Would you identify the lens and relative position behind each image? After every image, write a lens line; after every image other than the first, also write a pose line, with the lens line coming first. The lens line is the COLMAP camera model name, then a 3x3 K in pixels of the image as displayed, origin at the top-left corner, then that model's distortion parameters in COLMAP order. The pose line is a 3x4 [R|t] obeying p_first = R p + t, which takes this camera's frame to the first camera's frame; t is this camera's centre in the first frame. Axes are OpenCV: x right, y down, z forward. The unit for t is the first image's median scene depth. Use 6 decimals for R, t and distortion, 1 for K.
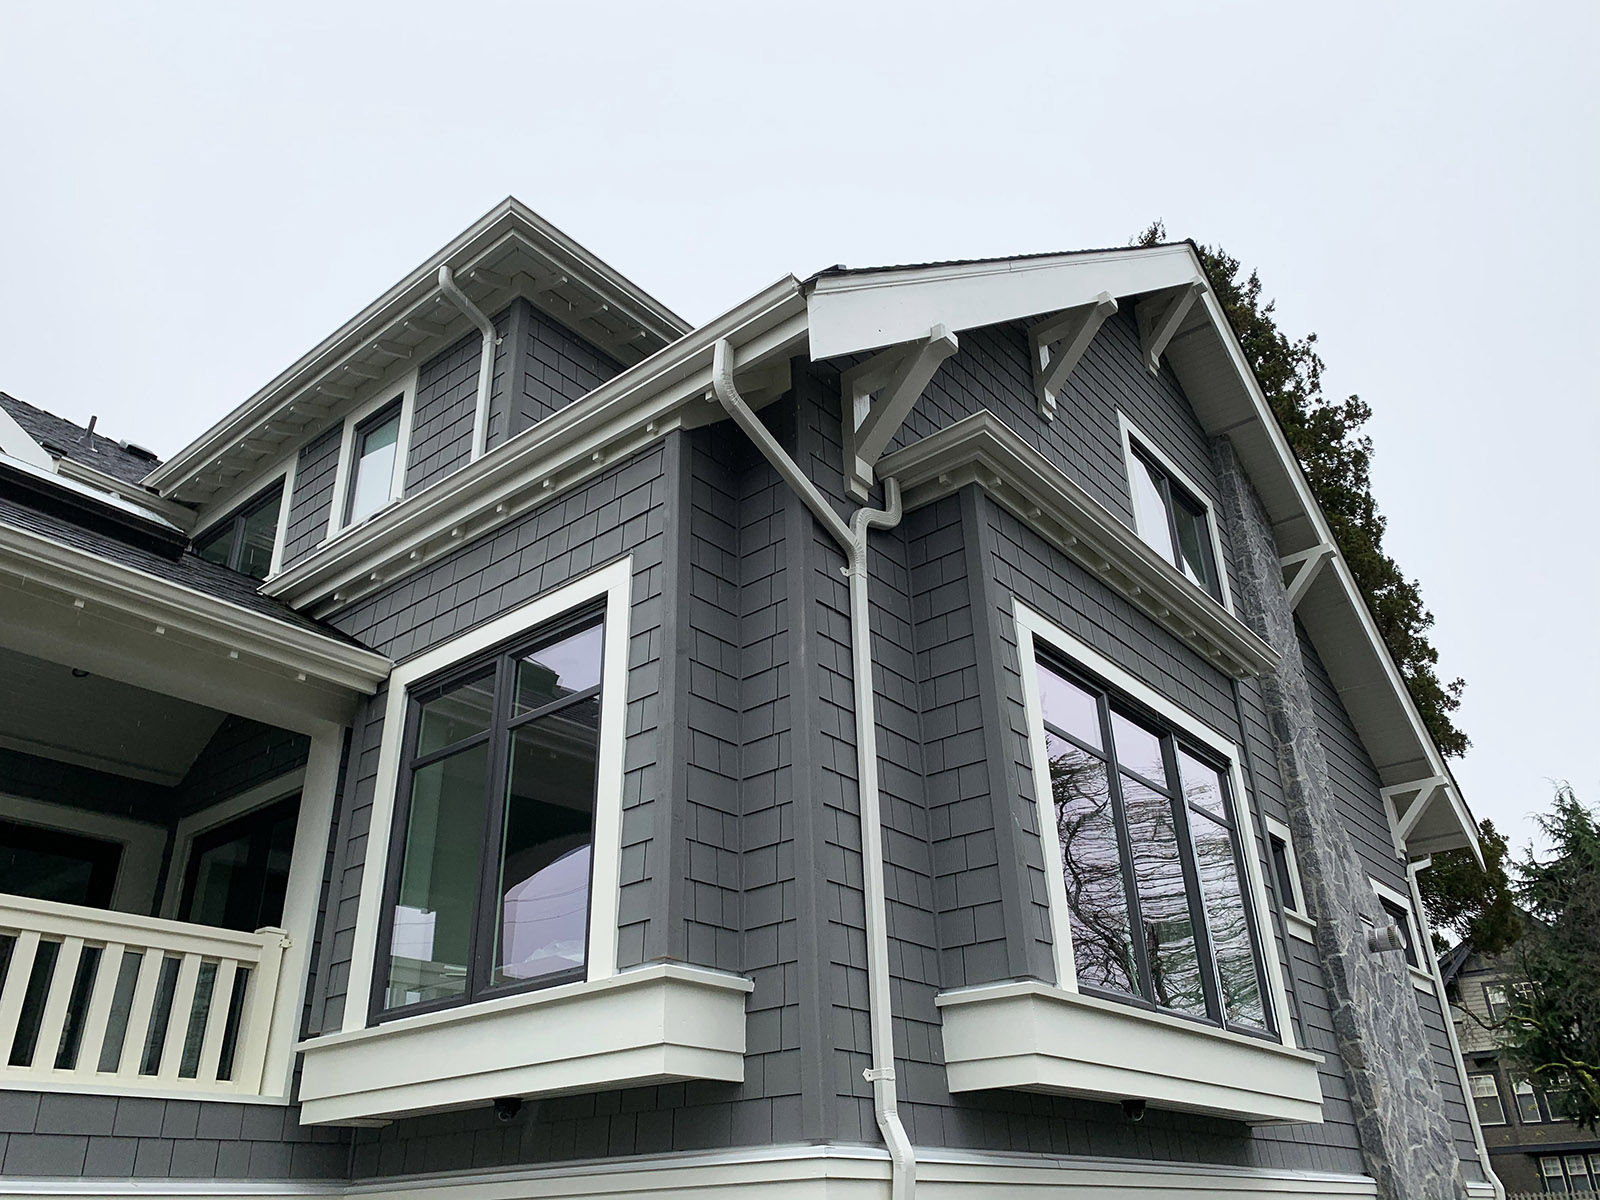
lens RADIAL K [[1220.4, 0, 800.0], [0, 1220.4, 600.0], [0, 0, 1]] dist [0.000811, 0.000265]
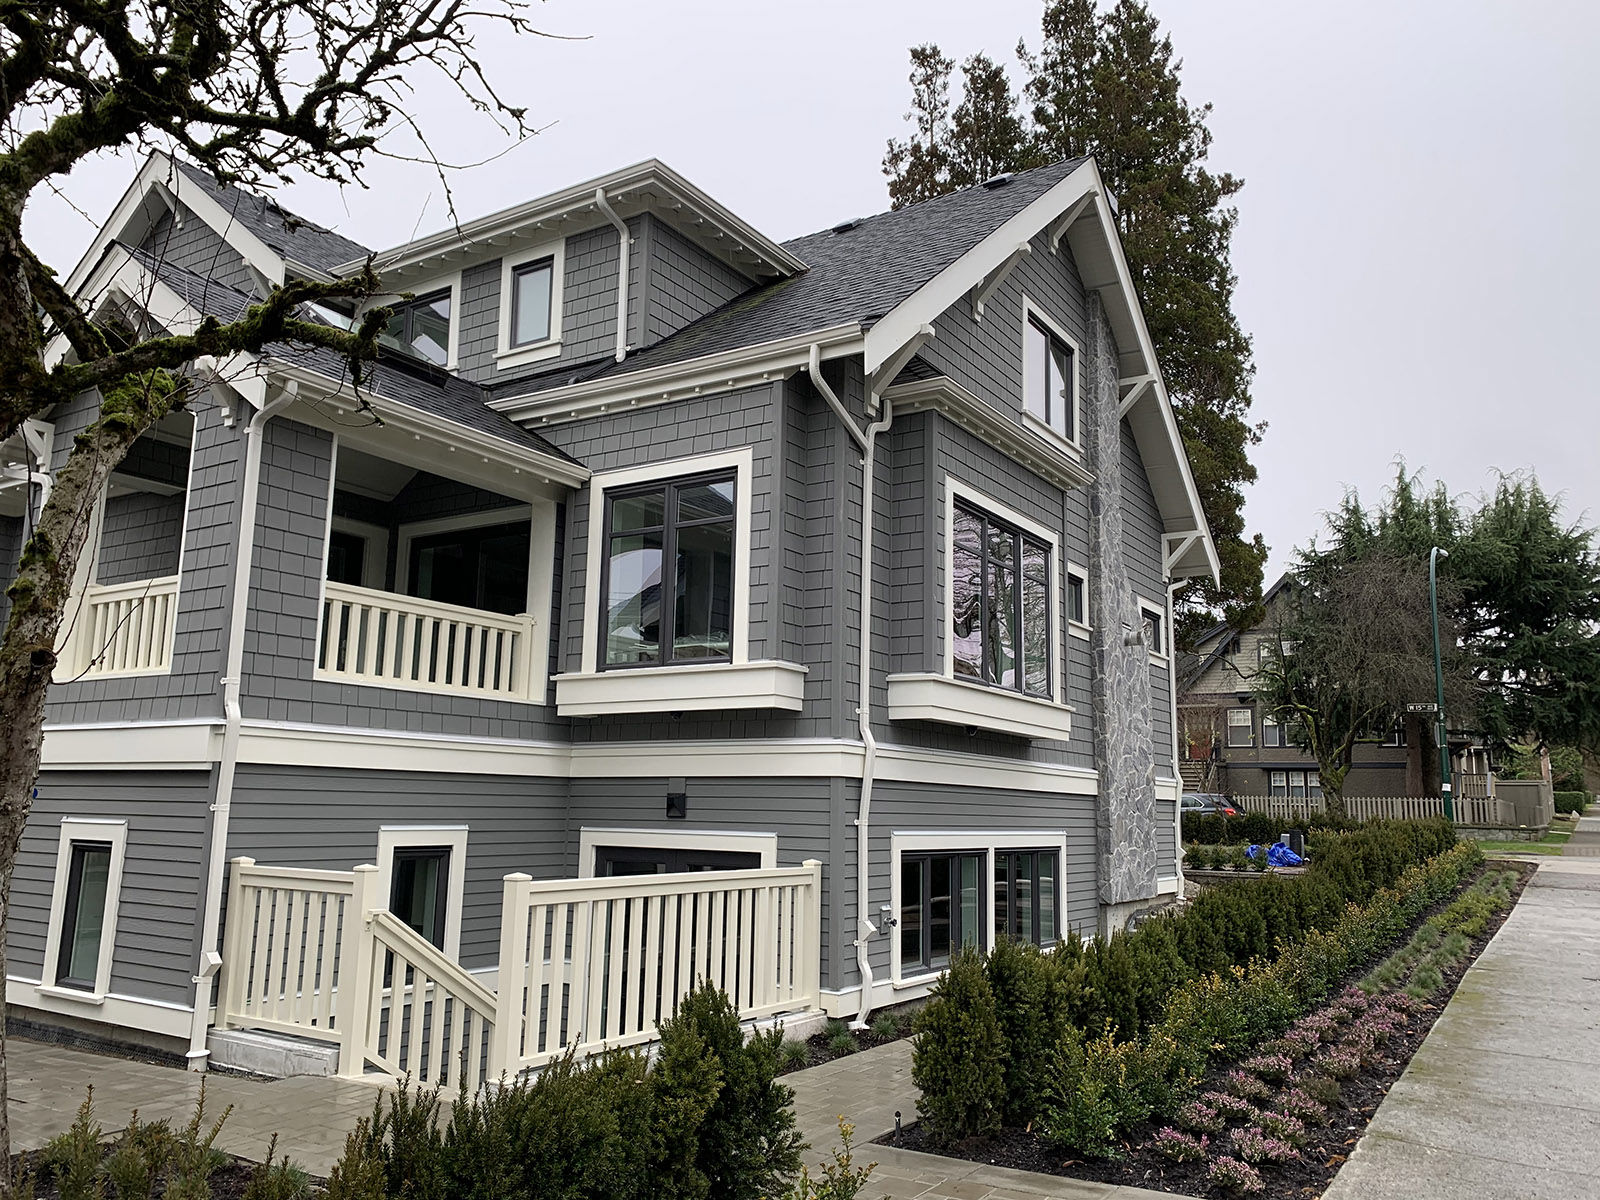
lens RADIAL K [[1216.3, 0, 800.0], [0, 1216.3, 600.0], [0, 0, 1]] dist [0.007255, -0.073445]
pose [[0.991695, 0.065783, 0.110517, -0.168661], [-0.096361, 0.949153, 0.299705, -0.250571], [-0.085182, -0.307866, 0.947609, -0.562392]]
